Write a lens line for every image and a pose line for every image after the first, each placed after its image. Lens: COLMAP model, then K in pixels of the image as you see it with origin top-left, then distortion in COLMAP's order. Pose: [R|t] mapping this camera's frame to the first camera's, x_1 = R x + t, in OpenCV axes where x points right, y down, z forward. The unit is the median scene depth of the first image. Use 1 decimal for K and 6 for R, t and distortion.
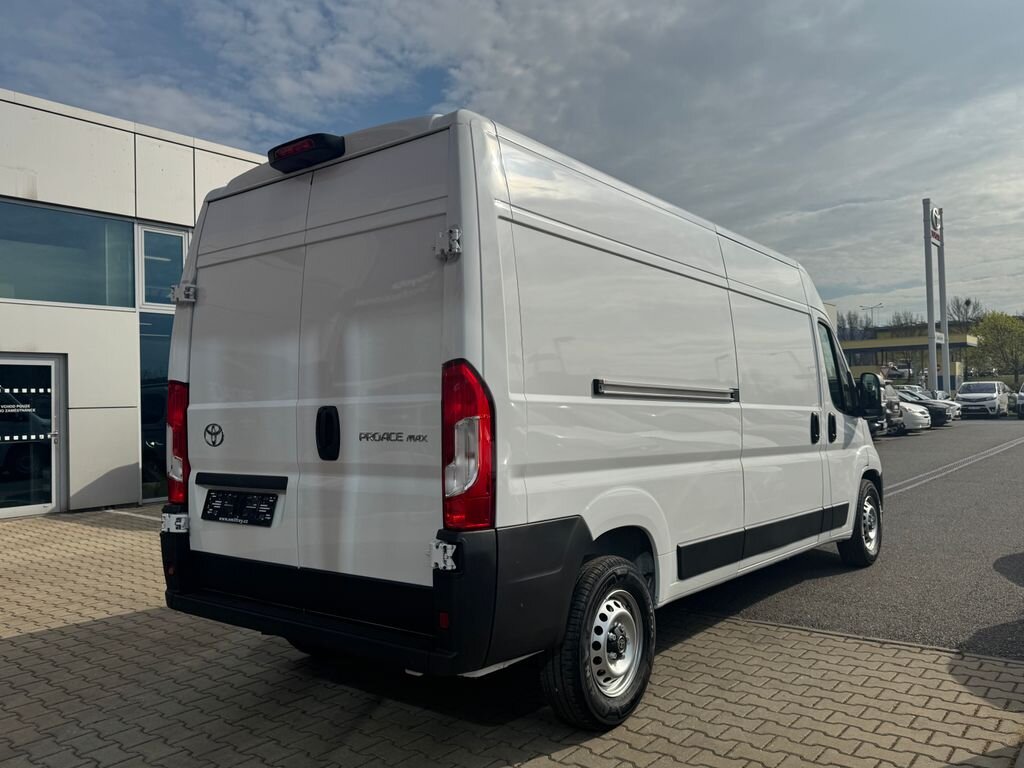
lens RADIAL K [[798.7, 0, 512.0], [0, 798.7, 384.0], [0, 0, 1]] dist [0.056818, -0.056771]
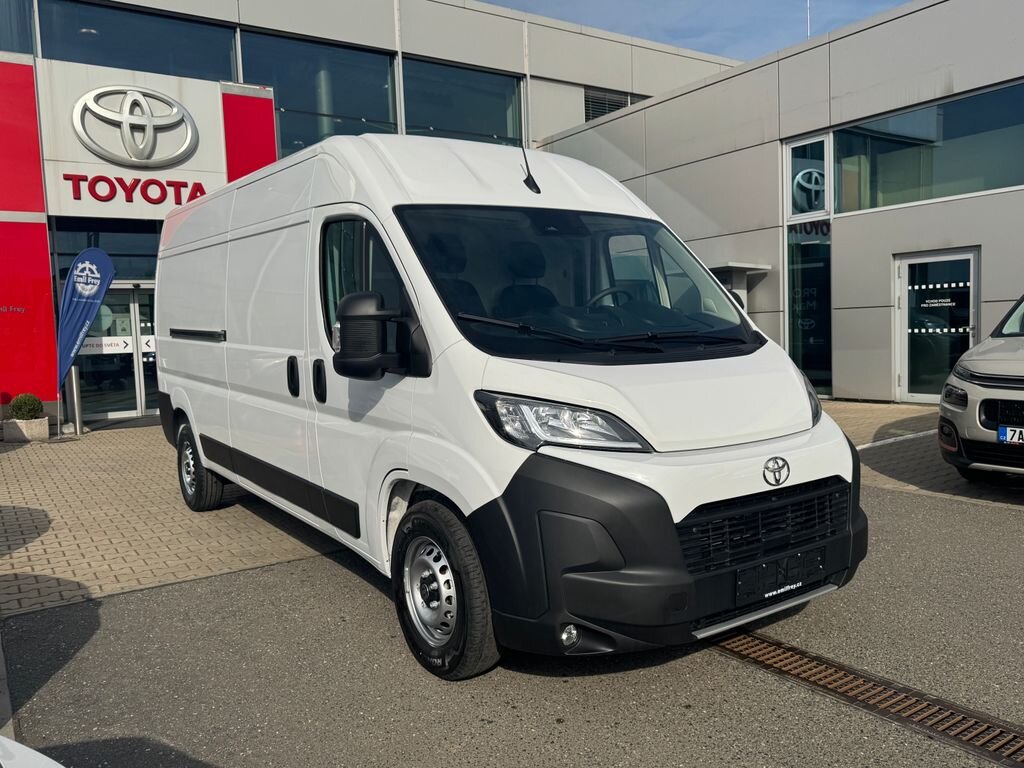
lens RADIAL K [[798.7, 0, 512.0], [0, 798.7, 384.0], [0, 0, 1]] dist [0.056818, -0.056771]
pose [[-0.304283, 0.102068, -0.947098, 2.248572], [0.071143, 0.993901, 0.084255, 0.026561], [0.949921, -0.041742, -0.309689, 3.102502]]
